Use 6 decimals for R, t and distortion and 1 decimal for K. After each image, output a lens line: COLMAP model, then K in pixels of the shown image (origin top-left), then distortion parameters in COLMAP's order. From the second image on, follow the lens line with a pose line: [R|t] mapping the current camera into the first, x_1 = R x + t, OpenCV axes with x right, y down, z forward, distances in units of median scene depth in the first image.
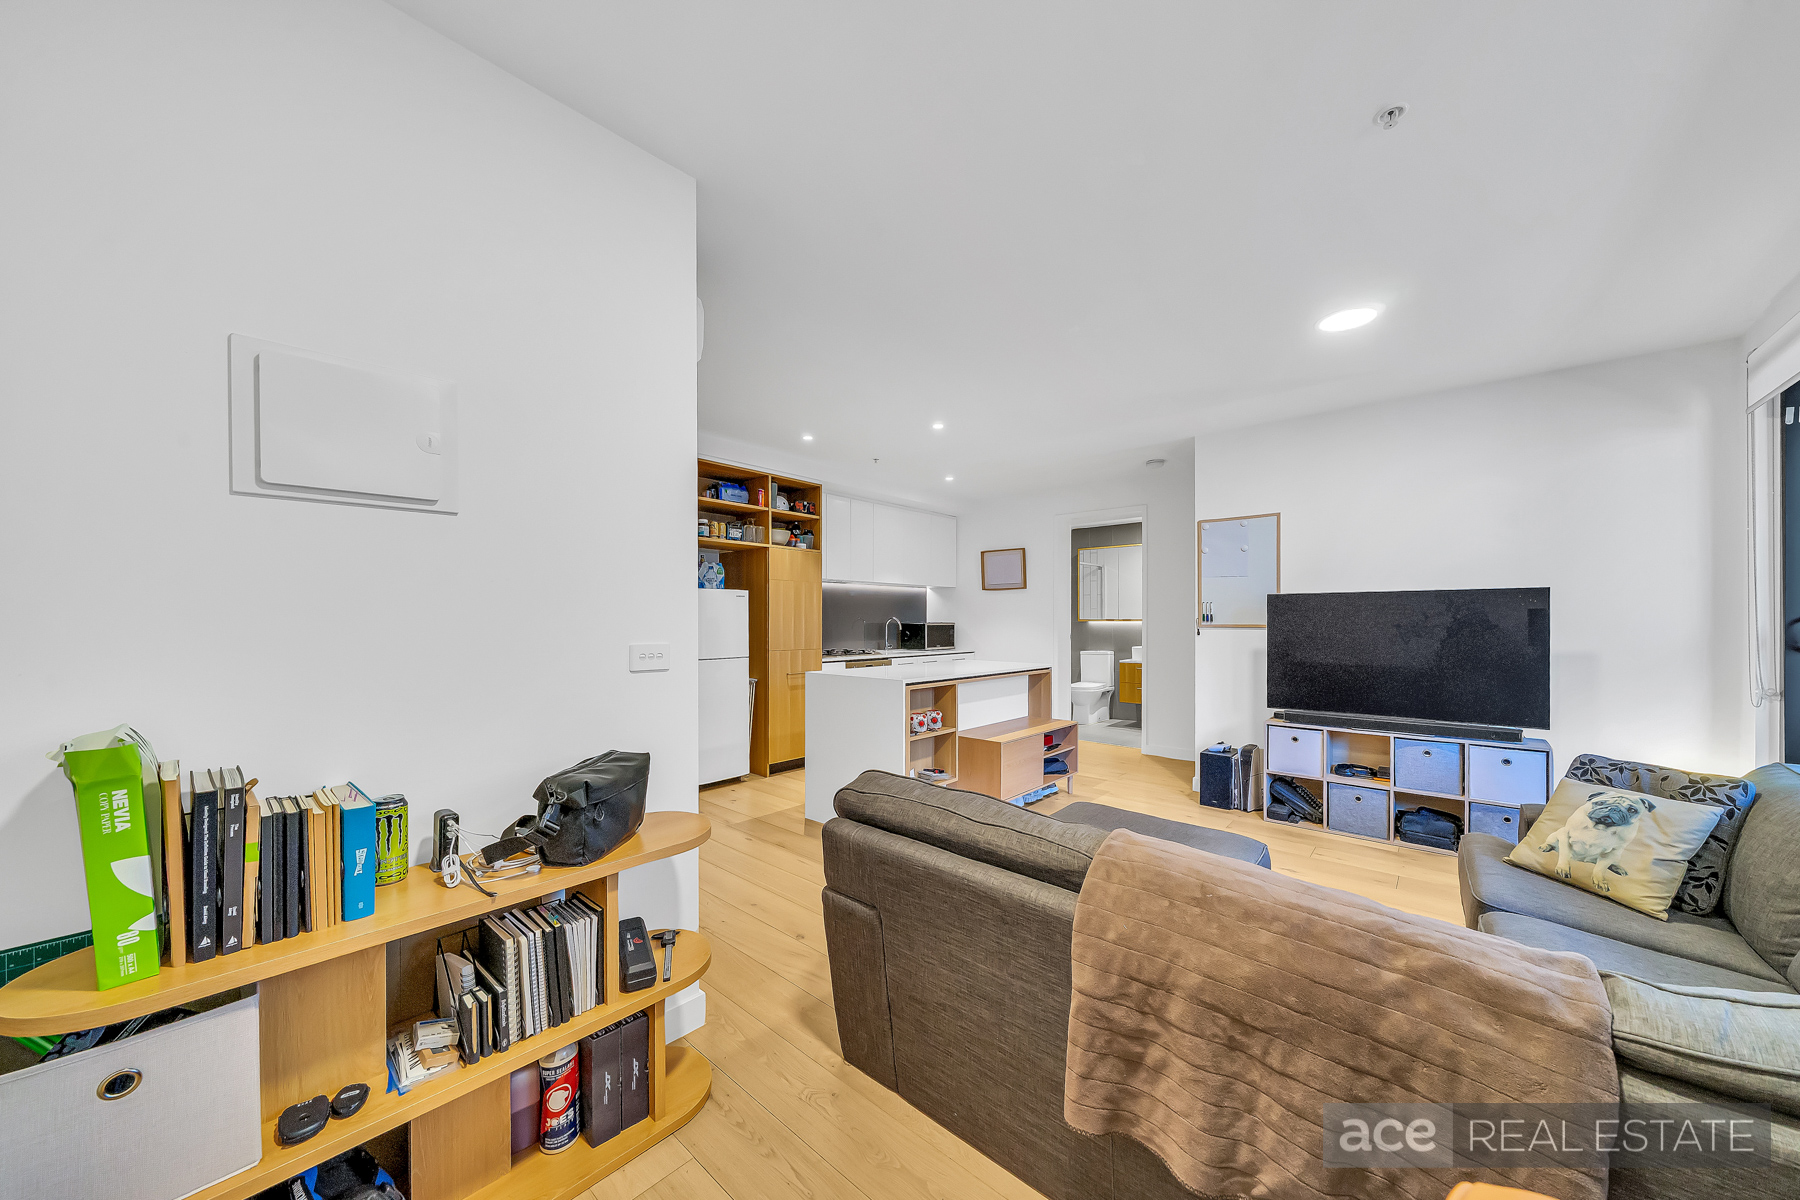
lens RADIAL K [[645.3, 0, 896.6], [0, 645.3, 620.1], [0, 0, 1]] dist [-0.007130, -0.000012]
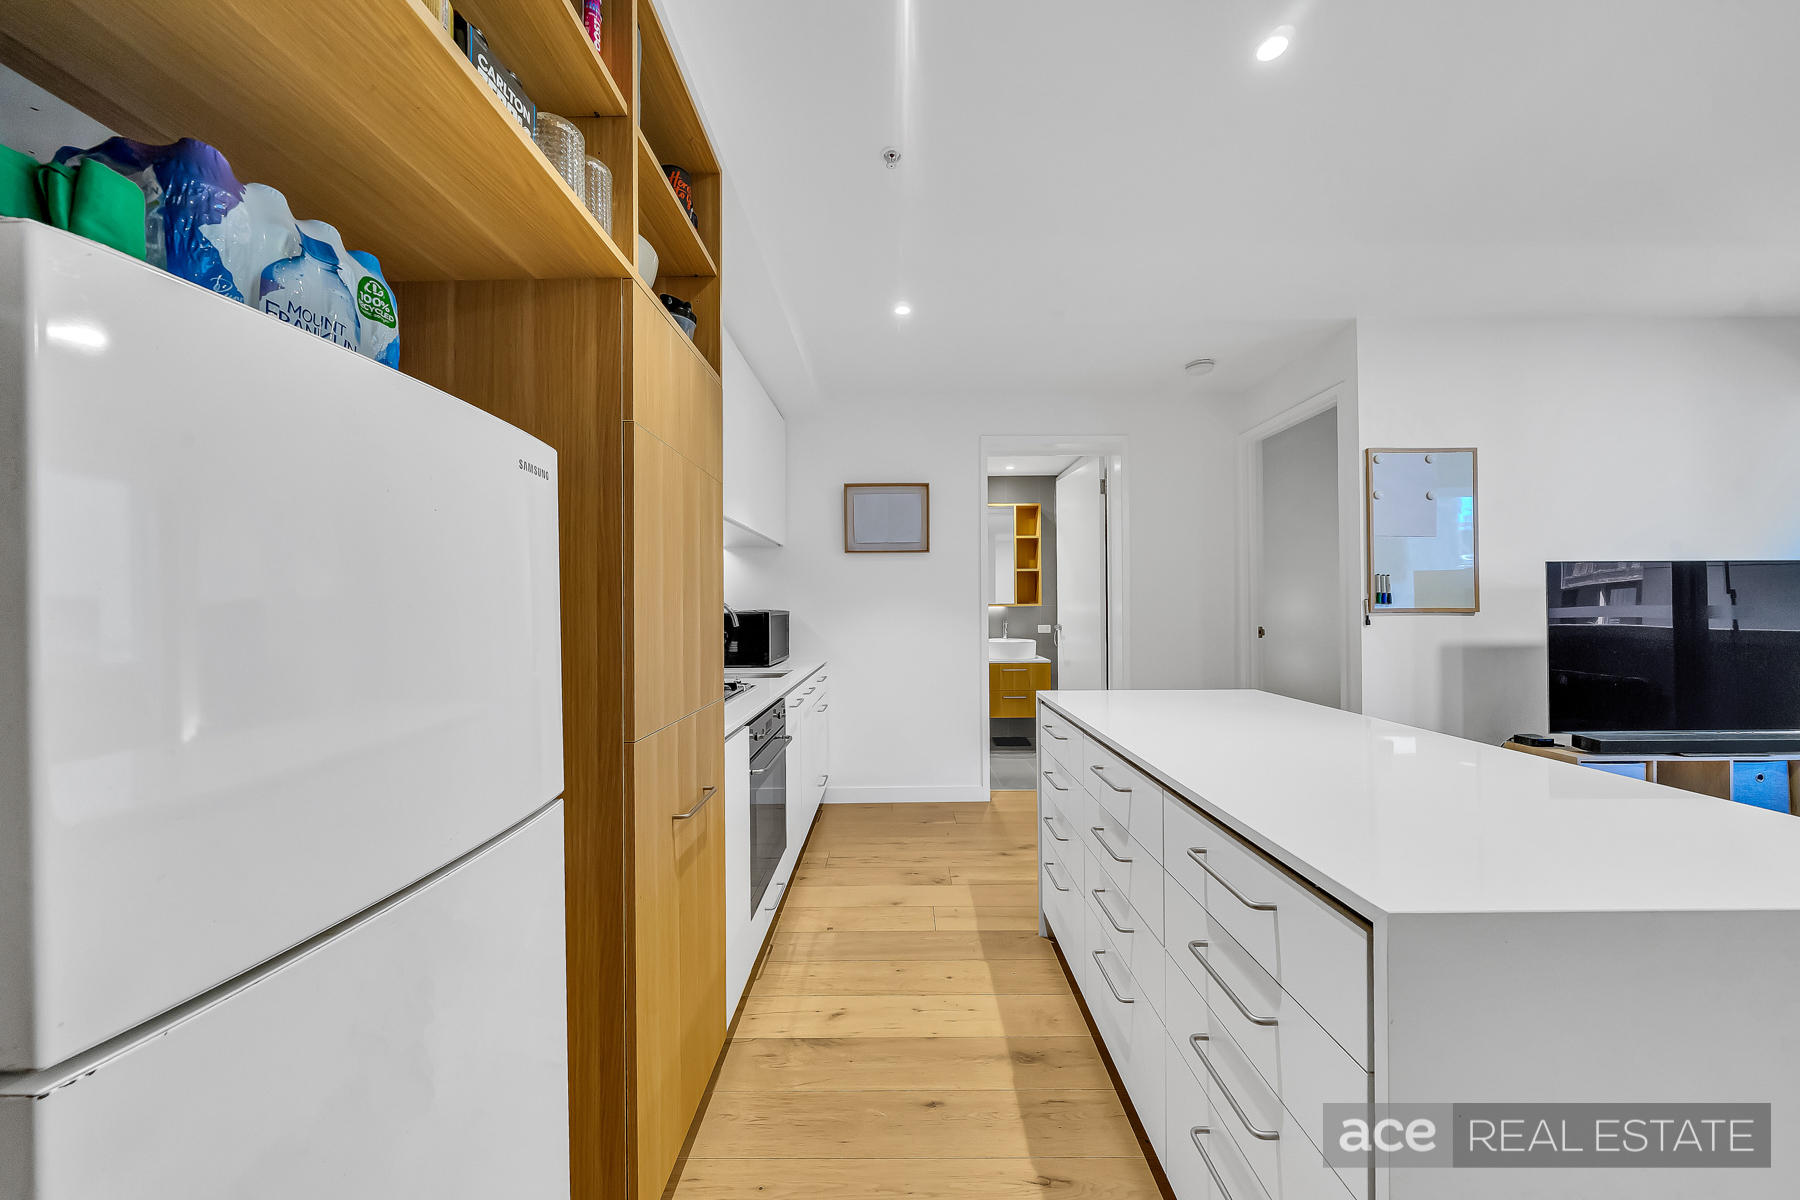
lens RADIAL K [[613.6, 0, 900.0], [0, 613.6, 600.0], [0, 0, 1]] dist [-0.006777, -0.000150]
pose [[0.753247, 0.004474, 0.657722, -0.250824], [0.002725, 0.999947, -0.009922, 0.002869], [-0.657732, 0.009266, 0.753195, 0.723138]]
